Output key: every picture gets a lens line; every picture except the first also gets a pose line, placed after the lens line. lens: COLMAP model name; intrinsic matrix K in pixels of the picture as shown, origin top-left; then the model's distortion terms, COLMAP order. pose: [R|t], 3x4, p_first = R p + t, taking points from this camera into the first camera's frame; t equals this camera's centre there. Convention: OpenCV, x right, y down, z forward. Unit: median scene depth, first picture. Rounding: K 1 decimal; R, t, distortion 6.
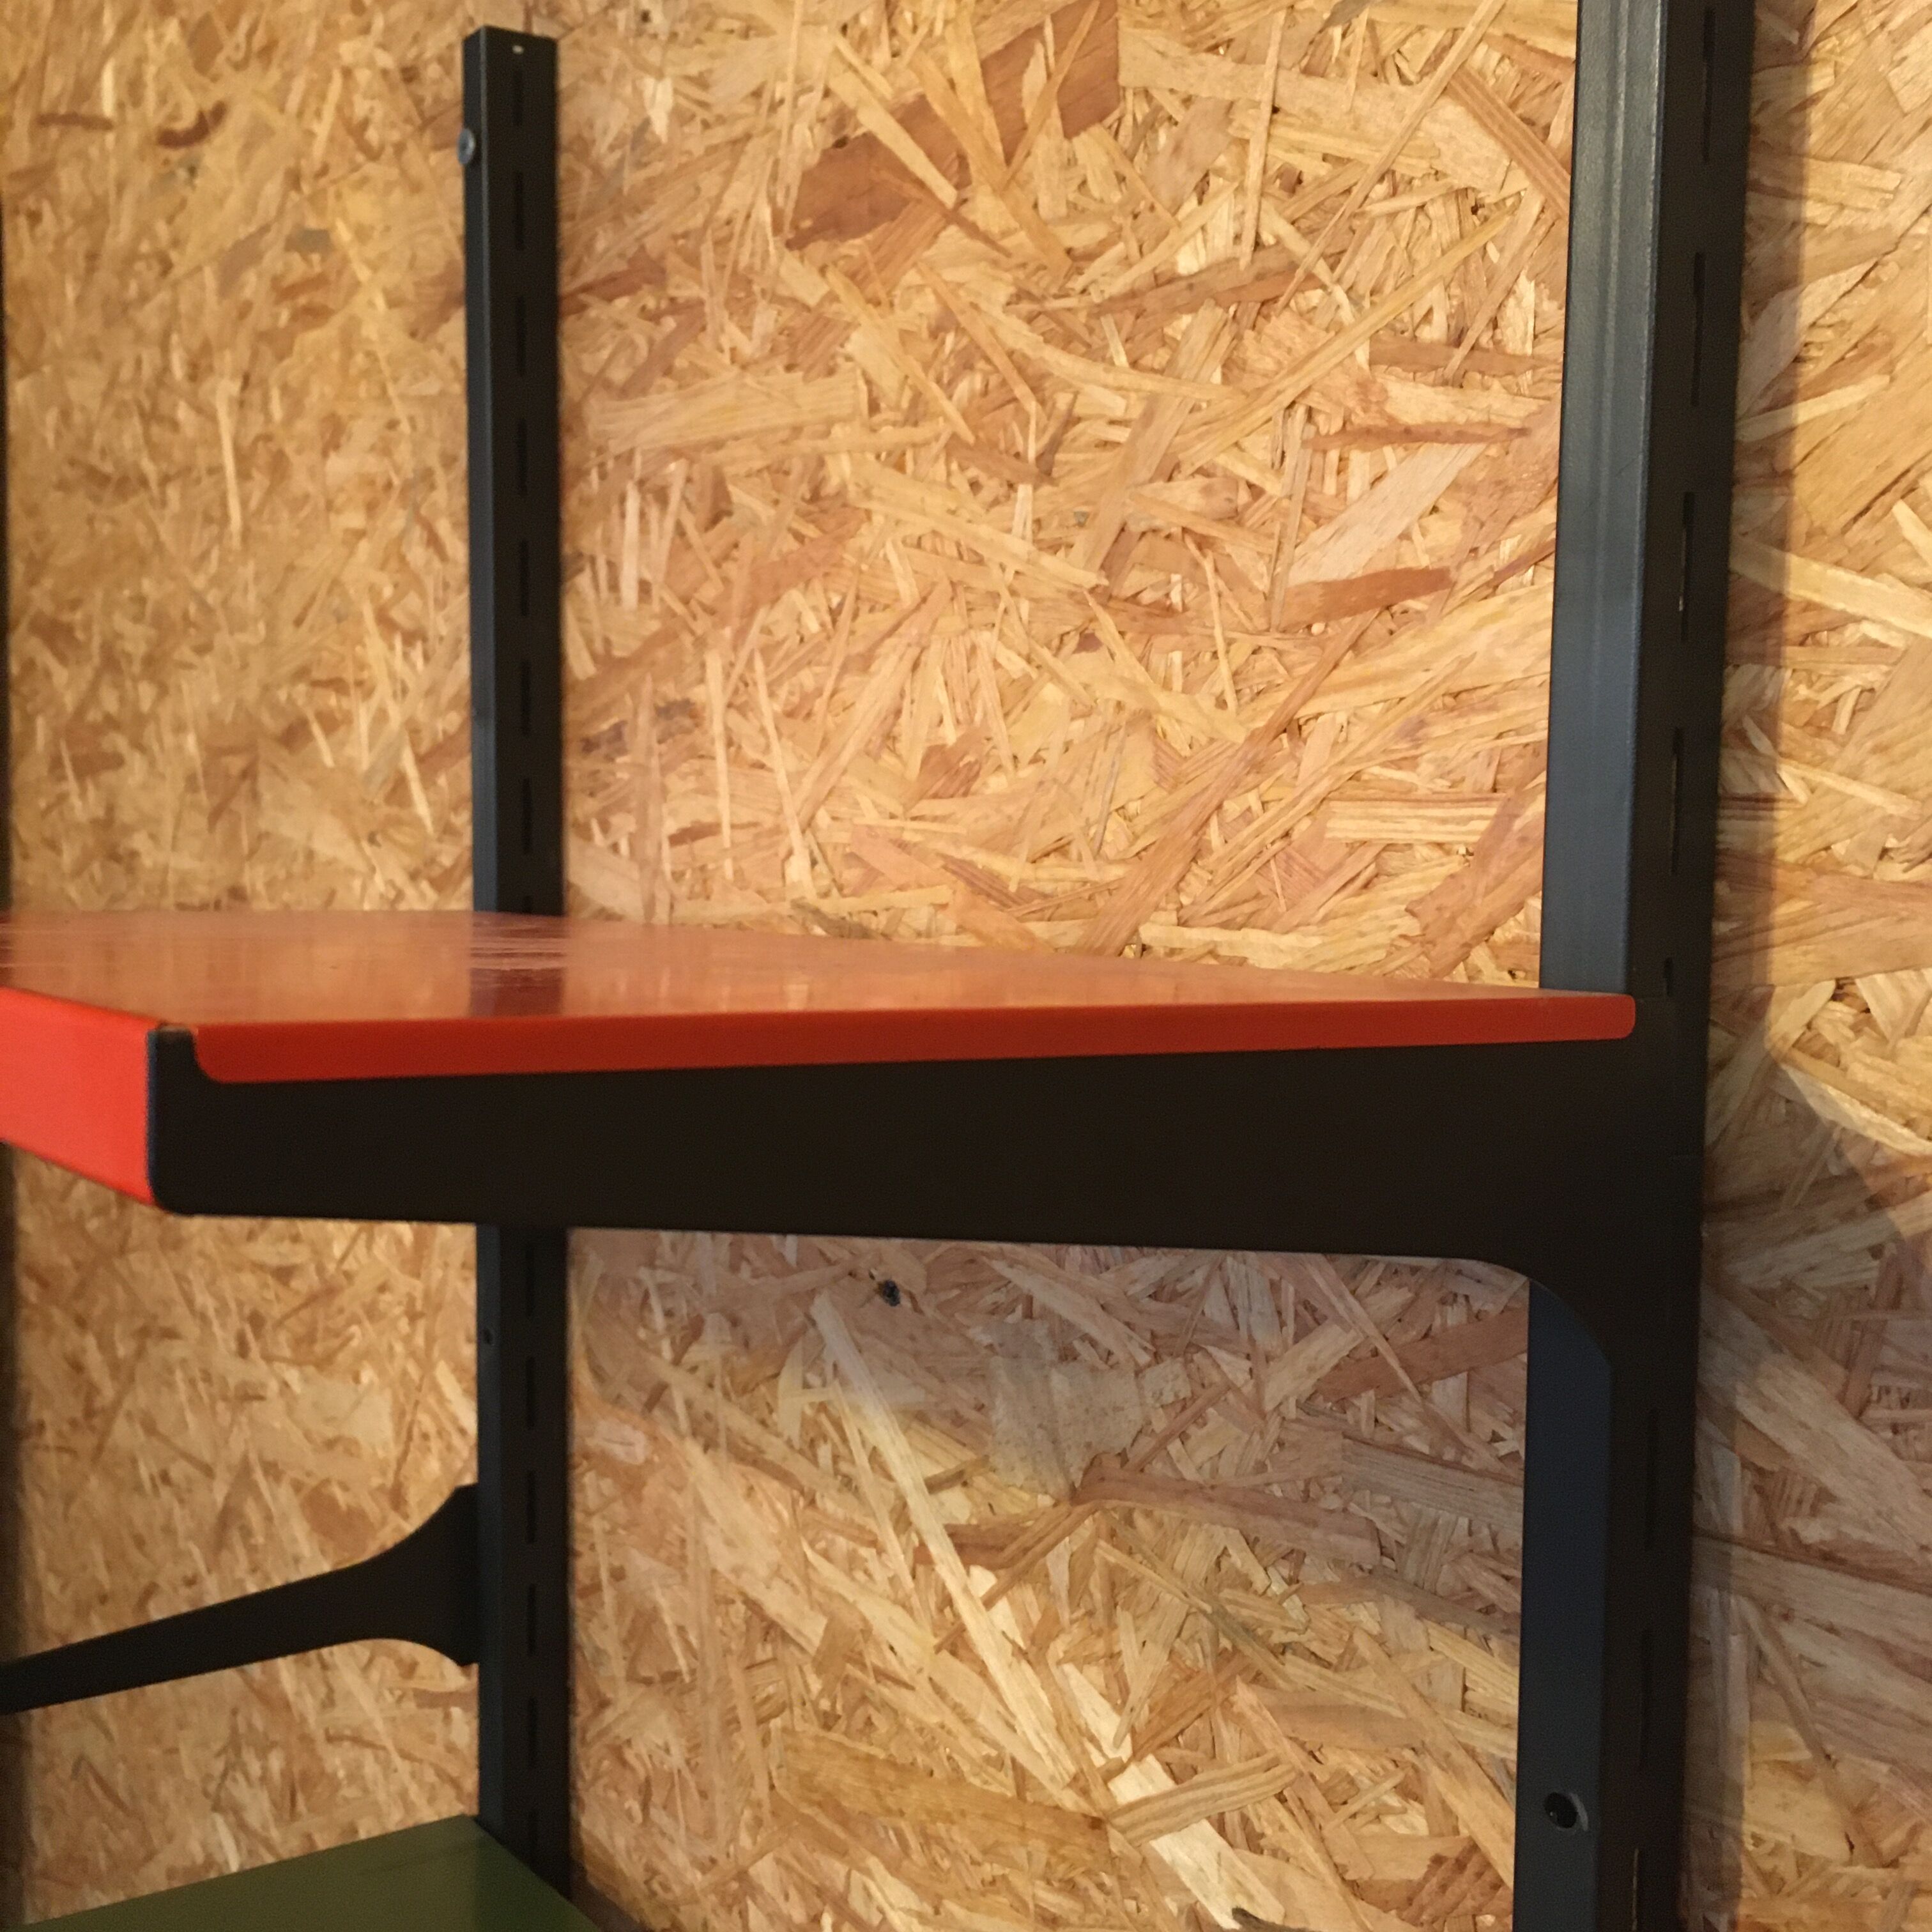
lens RADIAL K [[2214.6, 0, 970.9], [0, 2214.6, 948.4], [0, 0, 1]] dist [0.036705, 0.000000]
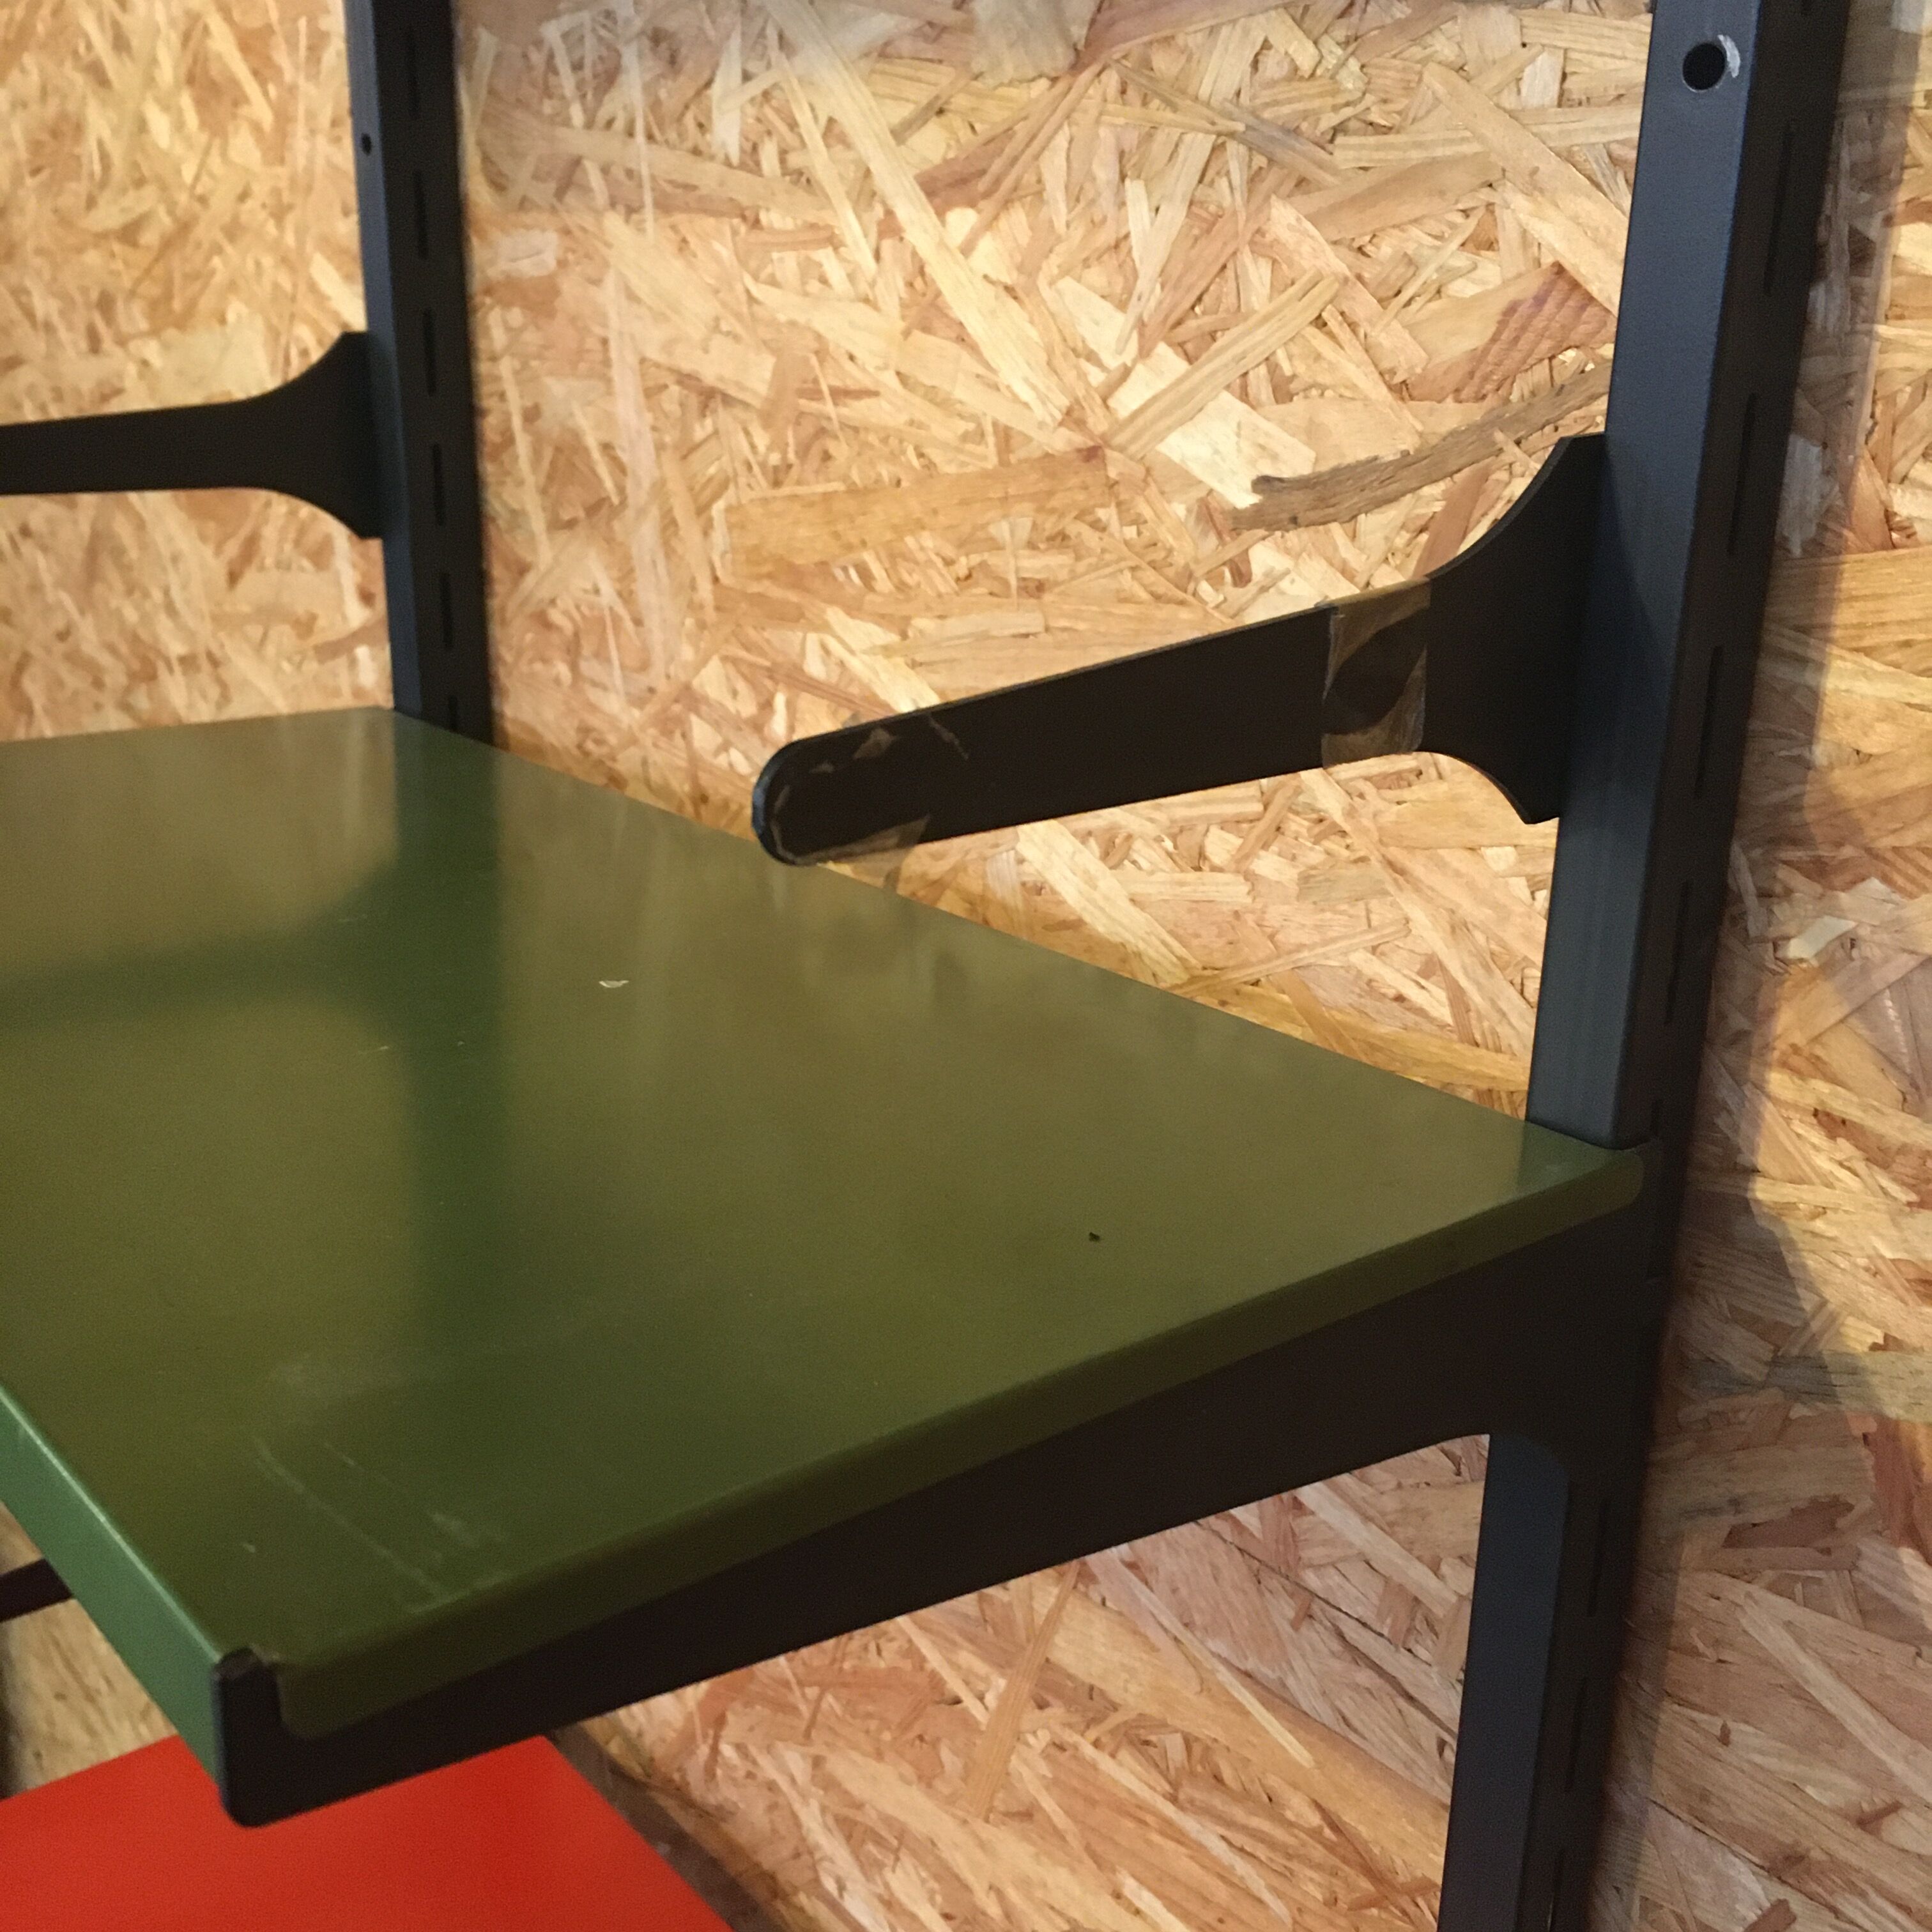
lens RADIAL K [[2214.6, 0, 972.1], [0, 2214.6, 973.8], [0, 0, 1]] dist [0.036705, 0.000000]
pose [[0.998687, -0.003722, 0.051085, -0.034096], [-0.009554, 0.966319, 0.257172, 0.326554], [-0.050321, -0.257322, 0.965015, 0.079814]]
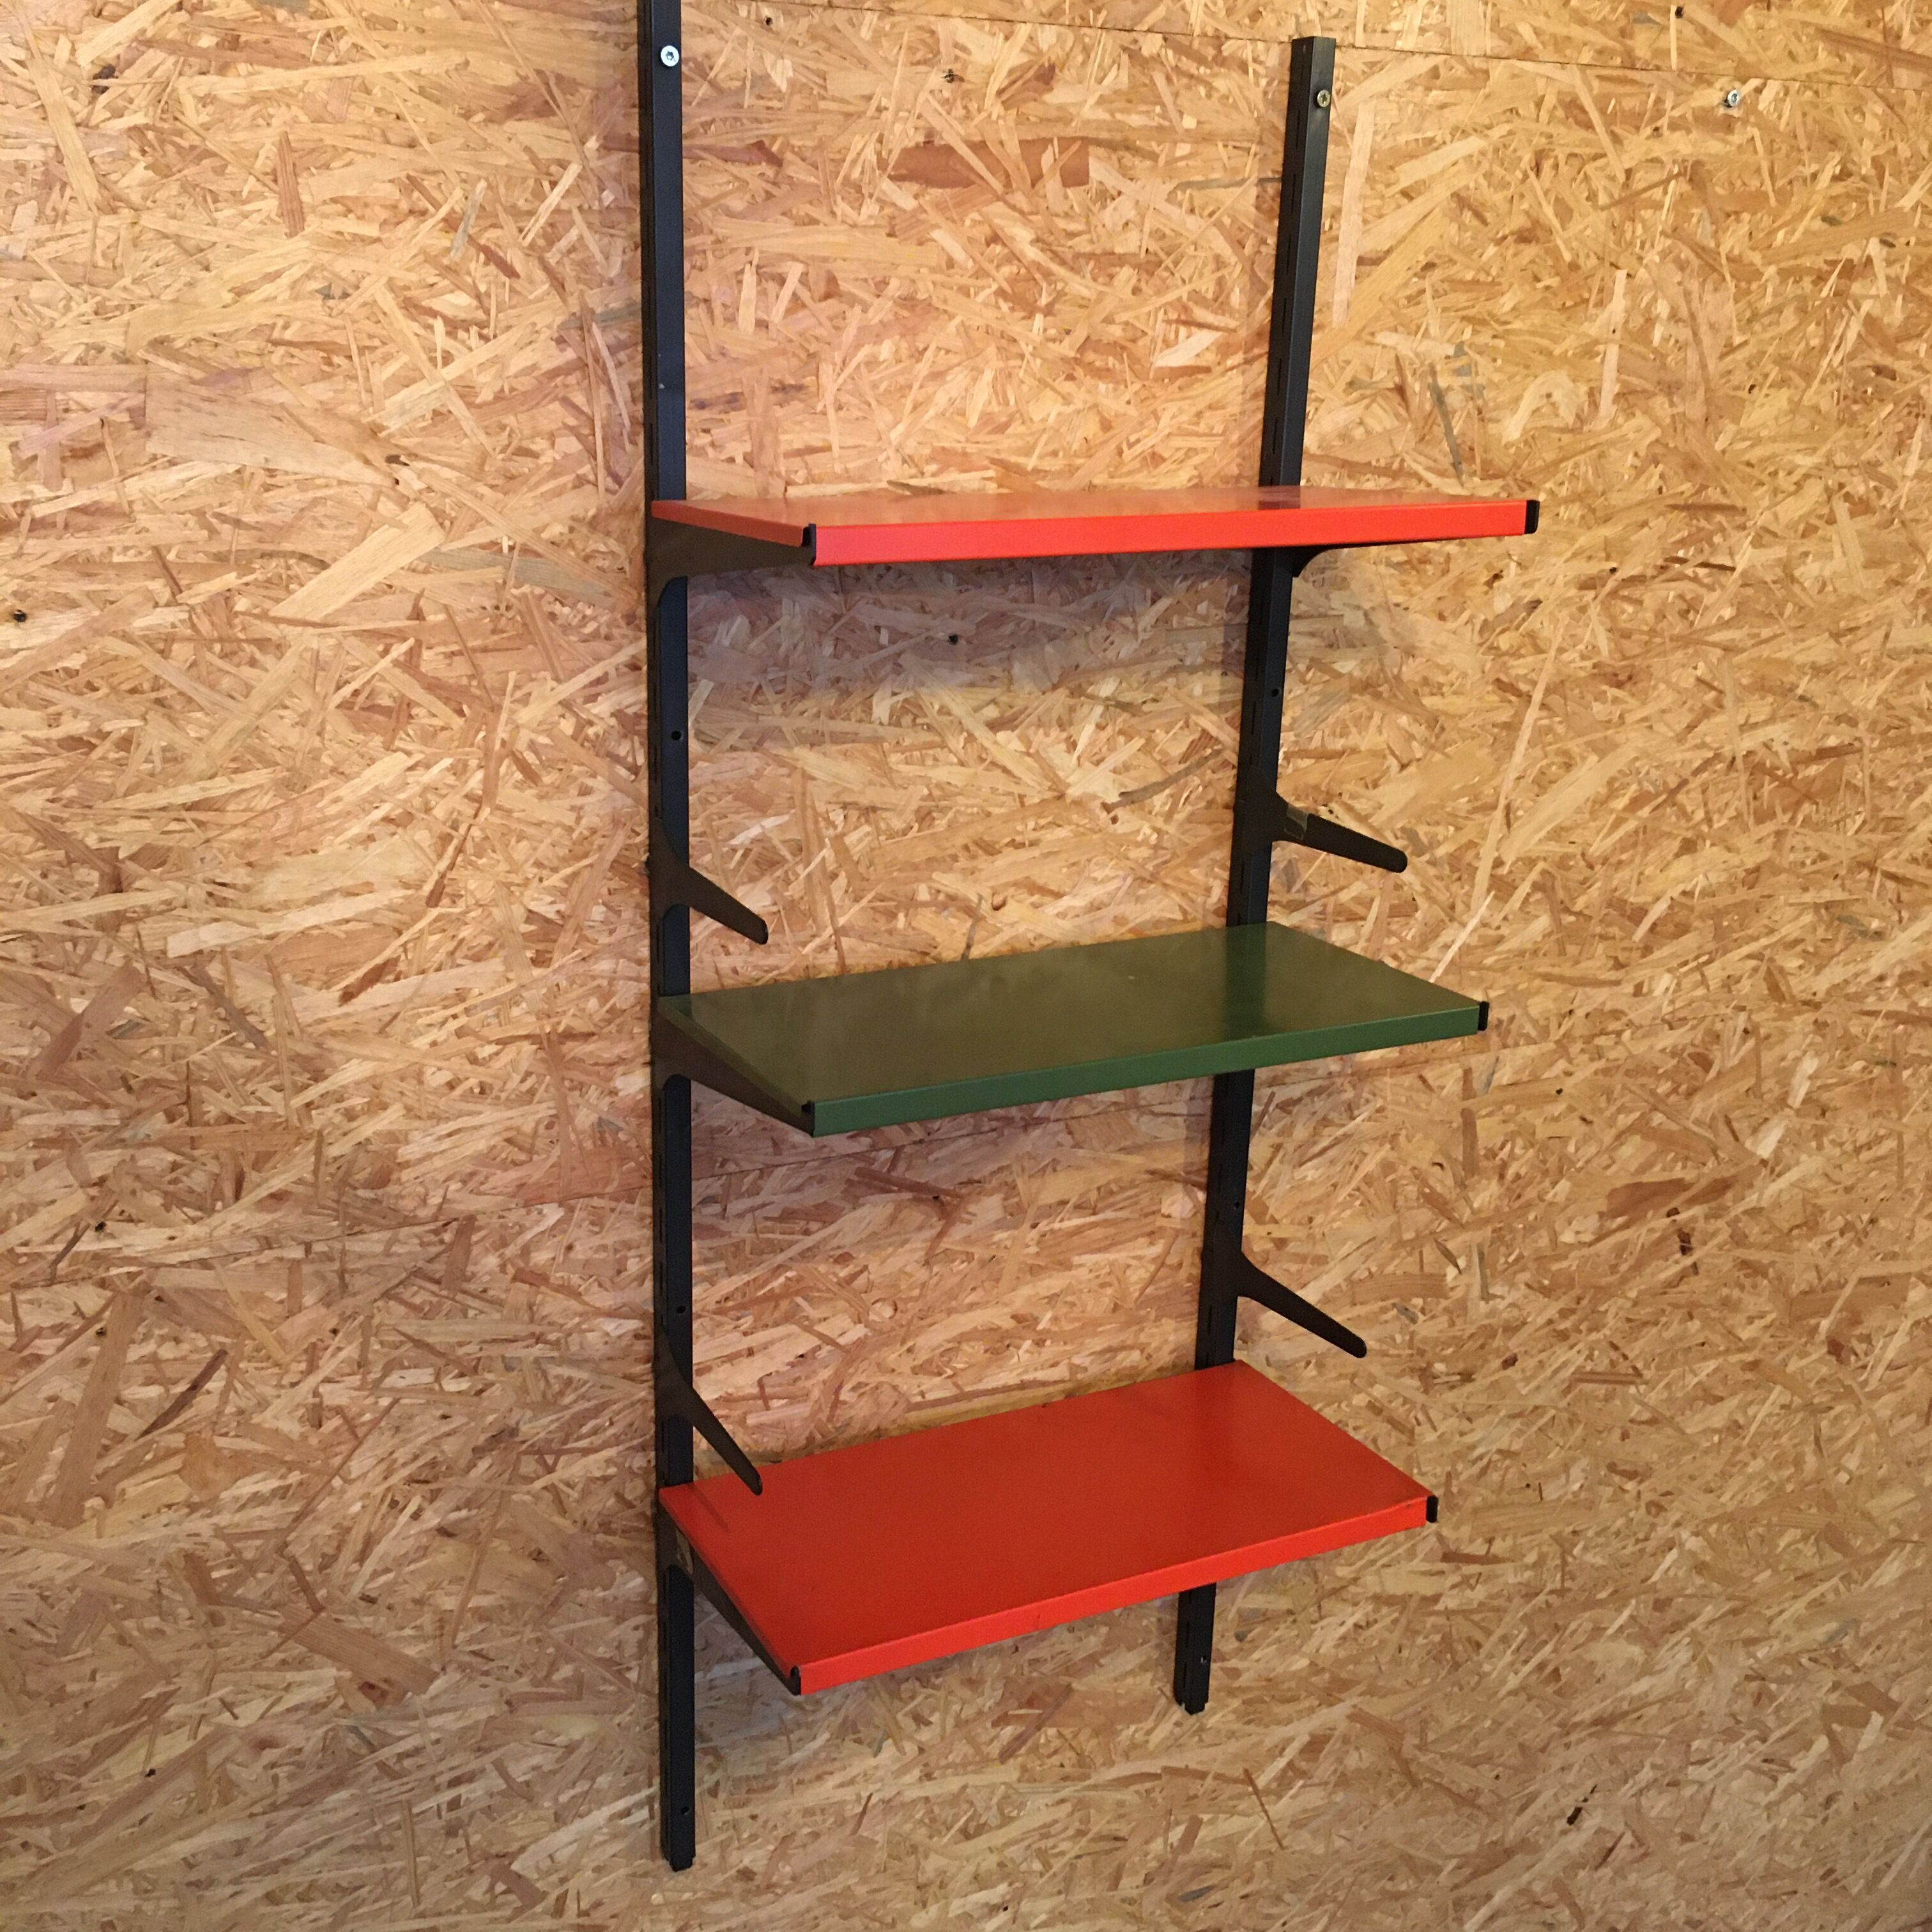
lens RADIAL K [[2214.6, 0, 959.0], [0, 2214.6, 966.9], [0, 0, 1]] dist [0.036705, 0.000000]
pose [[0.175303, -0.273466, 0.945772, -2.464176], [0.039258, 0.961826, 0.270831, -0.162384], [-0.983732, -0.010348, 0.179346, 0.542753]]
